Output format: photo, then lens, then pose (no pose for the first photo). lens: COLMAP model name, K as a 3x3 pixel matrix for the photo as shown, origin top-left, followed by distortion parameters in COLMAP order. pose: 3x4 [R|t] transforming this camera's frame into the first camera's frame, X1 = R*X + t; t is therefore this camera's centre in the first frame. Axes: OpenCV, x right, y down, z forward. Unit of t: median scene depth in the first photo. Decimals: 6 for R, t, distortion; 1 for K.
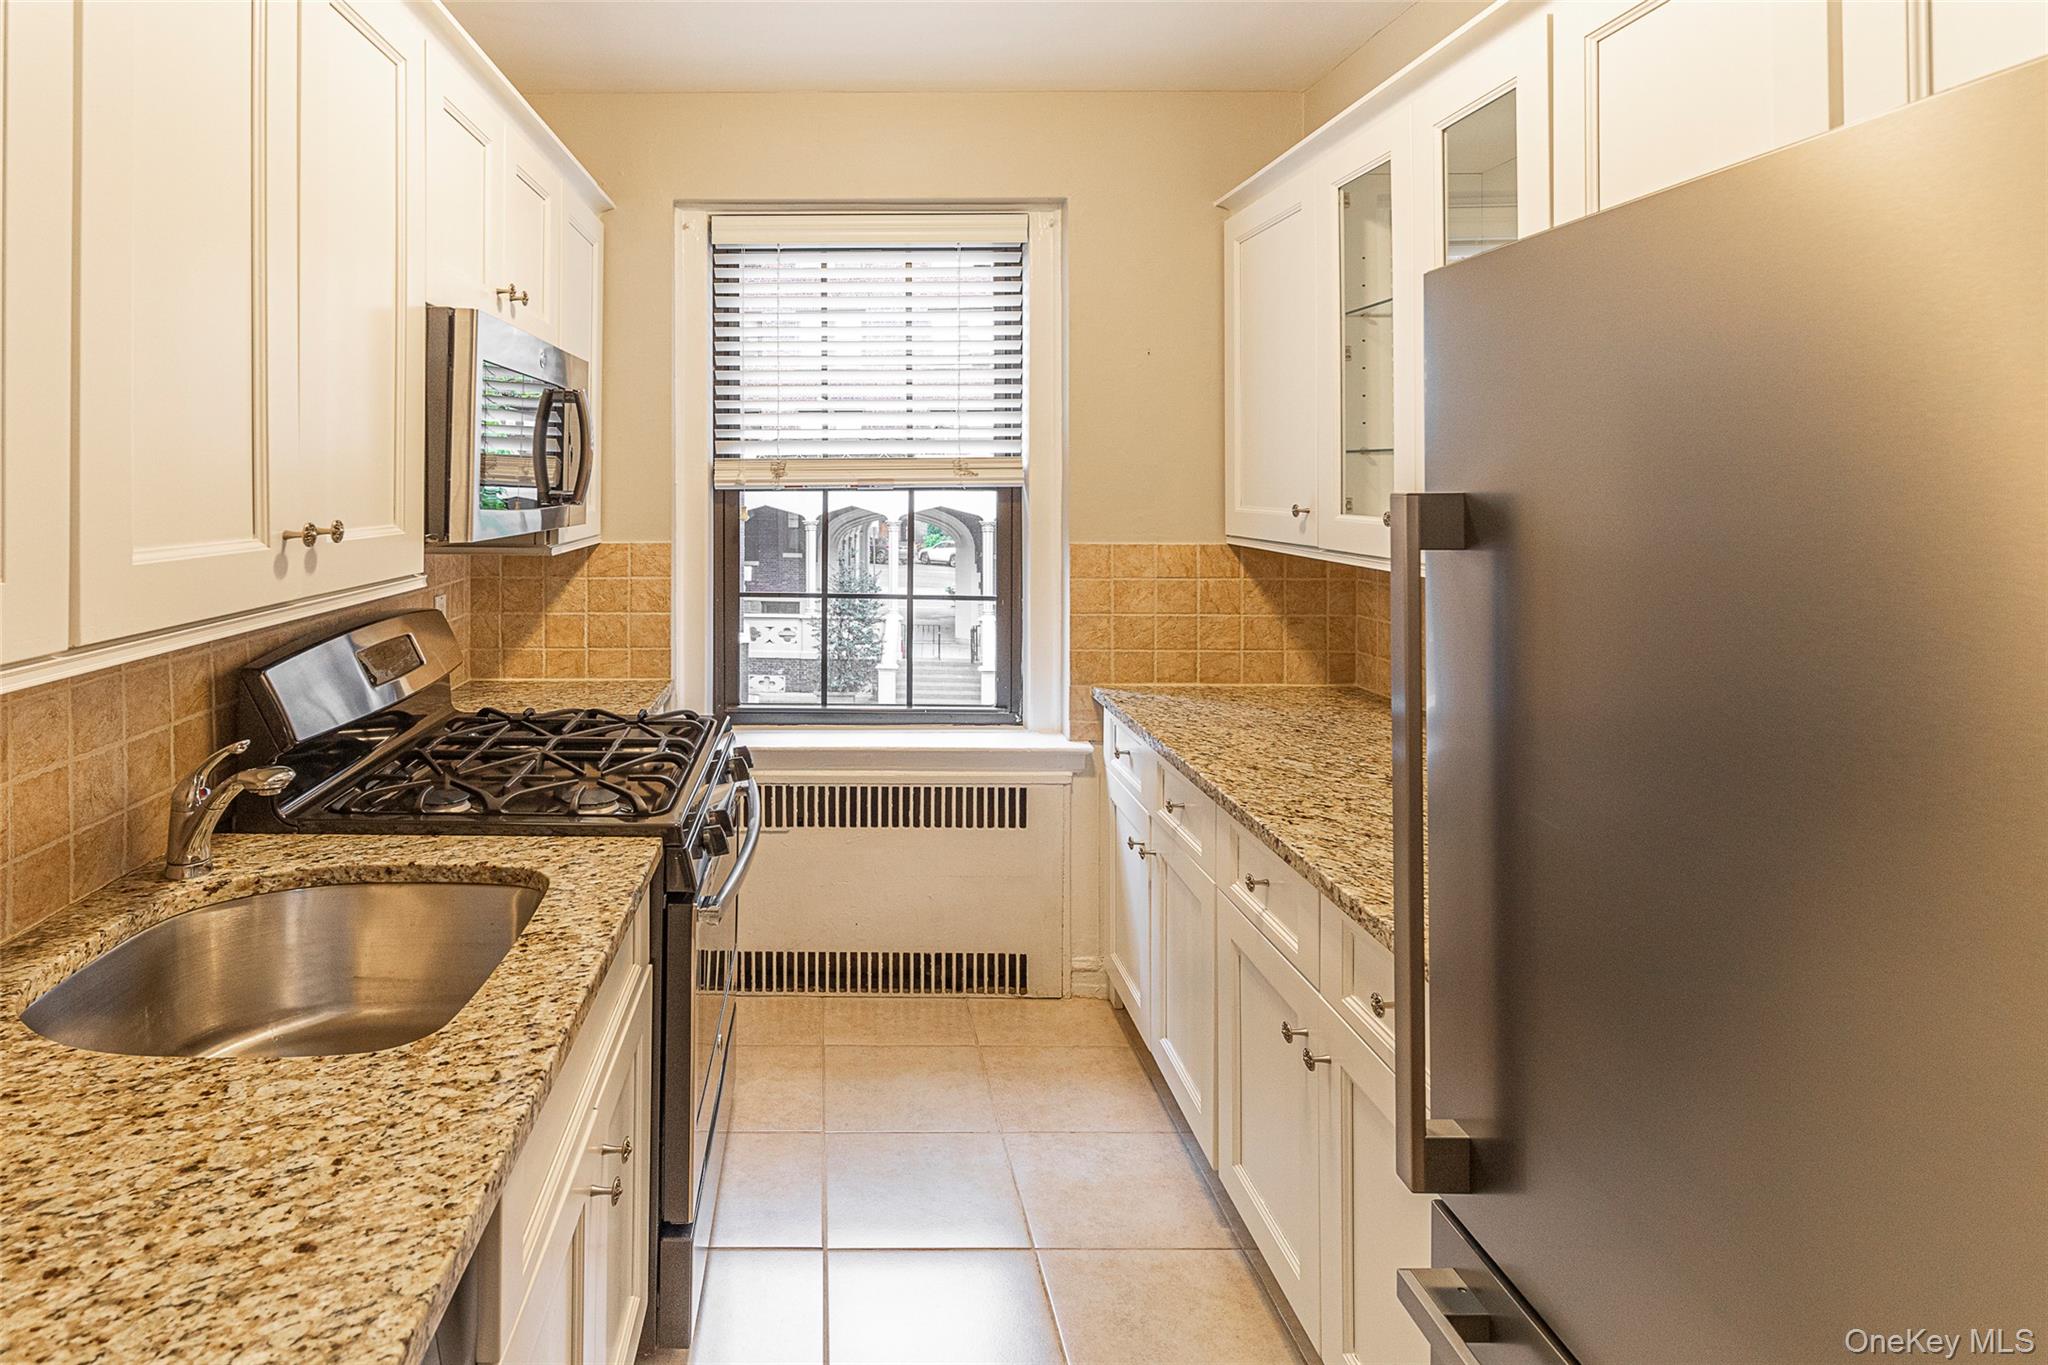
lens RADIAL K [[1010.8, 0, 1022.8], [0, 1010.8, 483.4], [0, 0, 1]] dist [0.003682, -0.004014]
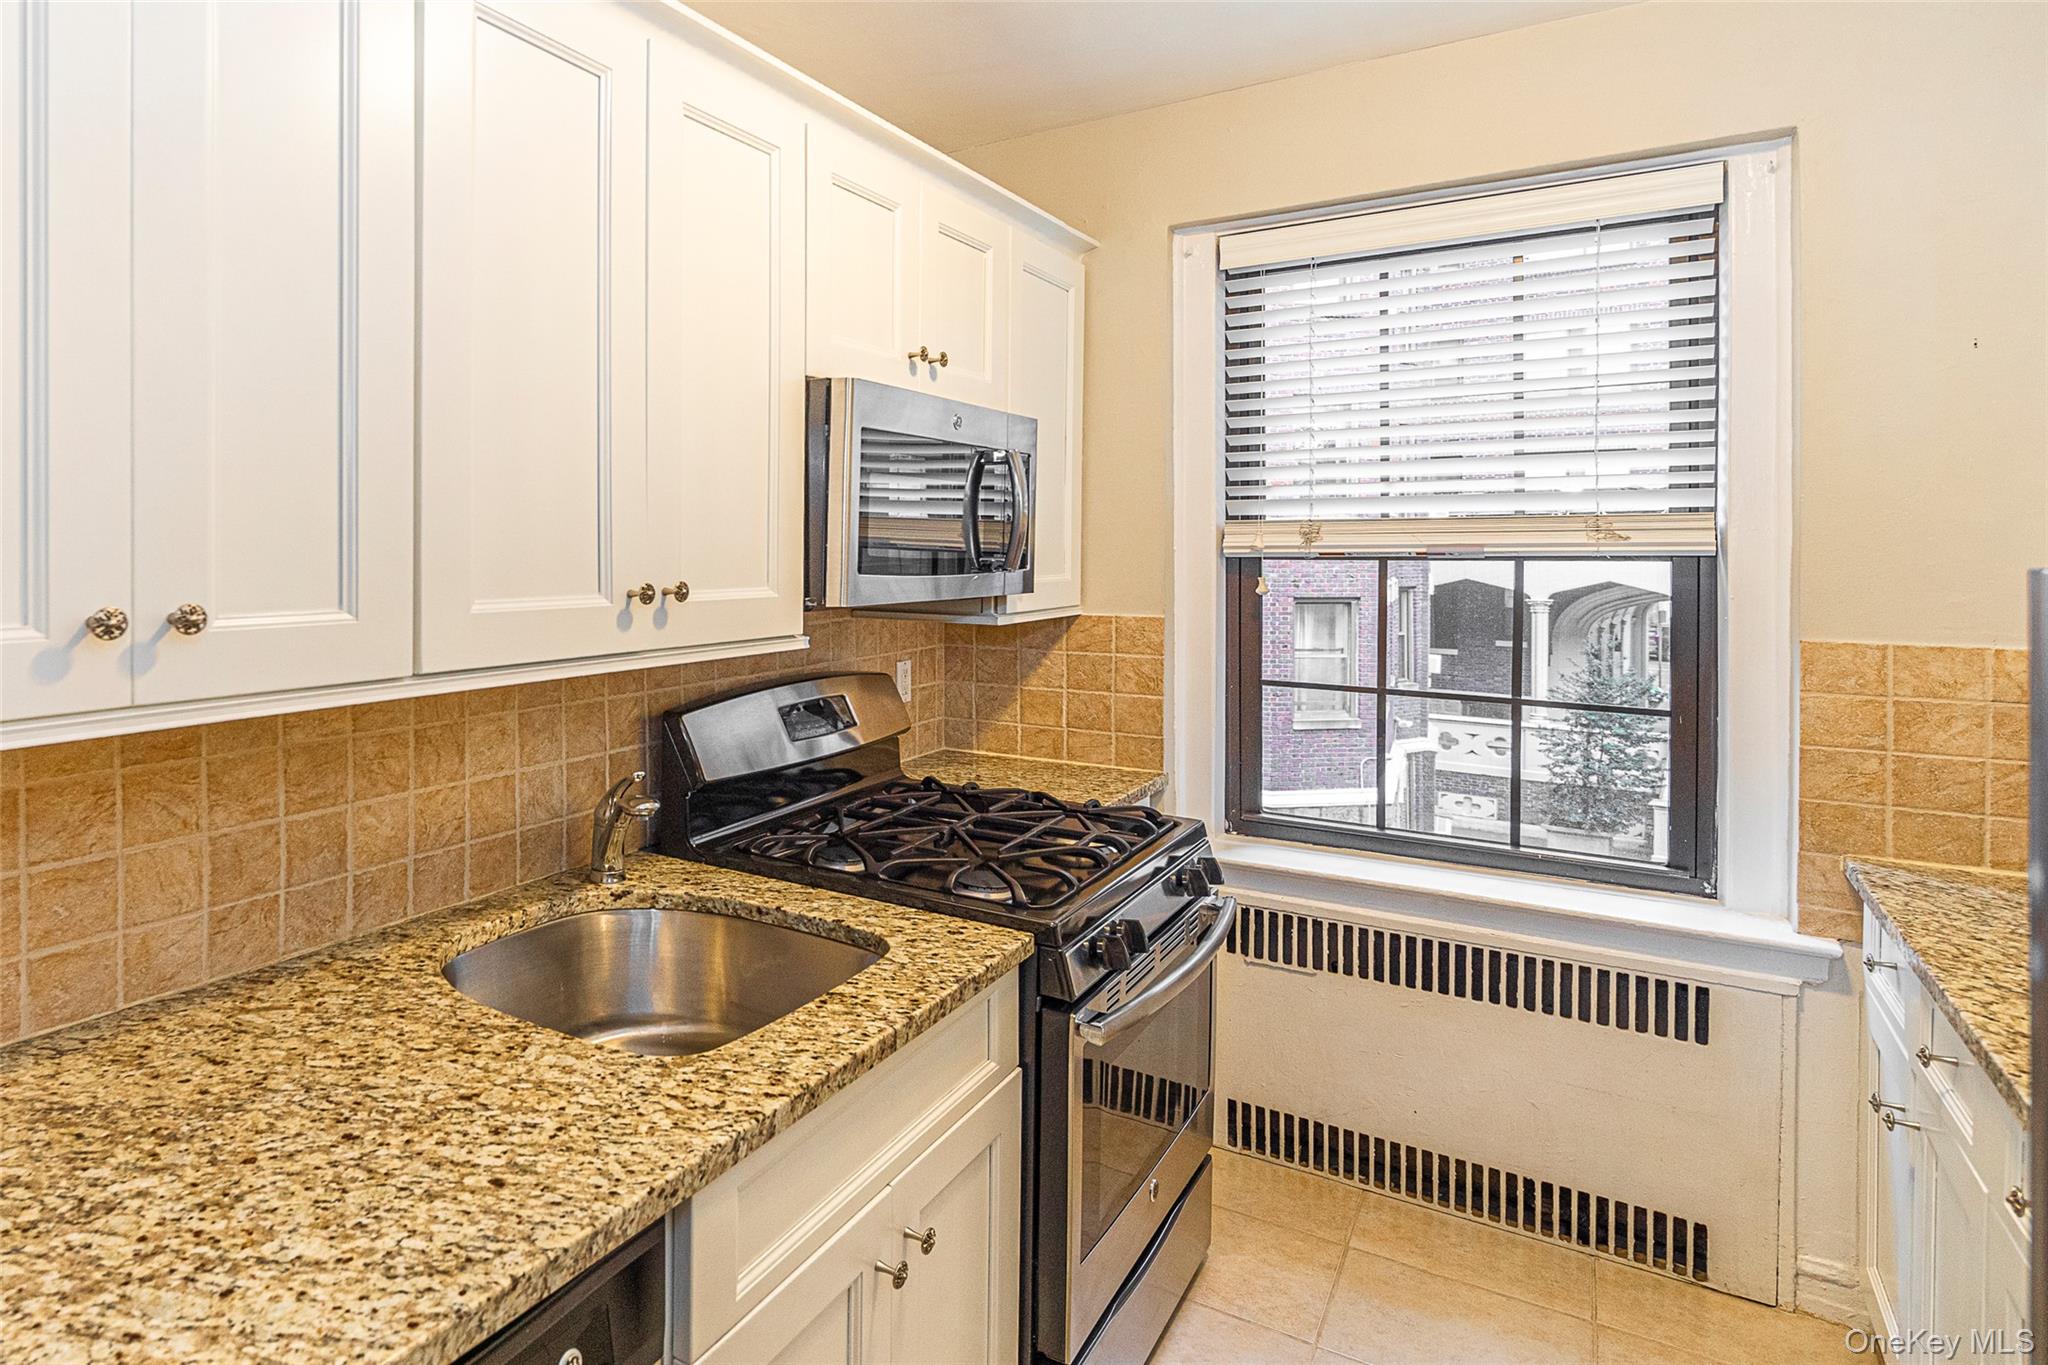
lens RADIAL K [[1251.8, 0, 1024.4], [0, 1251.8, 556.7], [0, 0, 1]] dist [-0.004763, 0.000404]
pose [[0.814859, 0.003069, -0.579651, 0.366168], [-0.000669, 0.999990, 0.004354, 0.002726], [0.579659, -0.003160, 0.814853, 0.085248]]
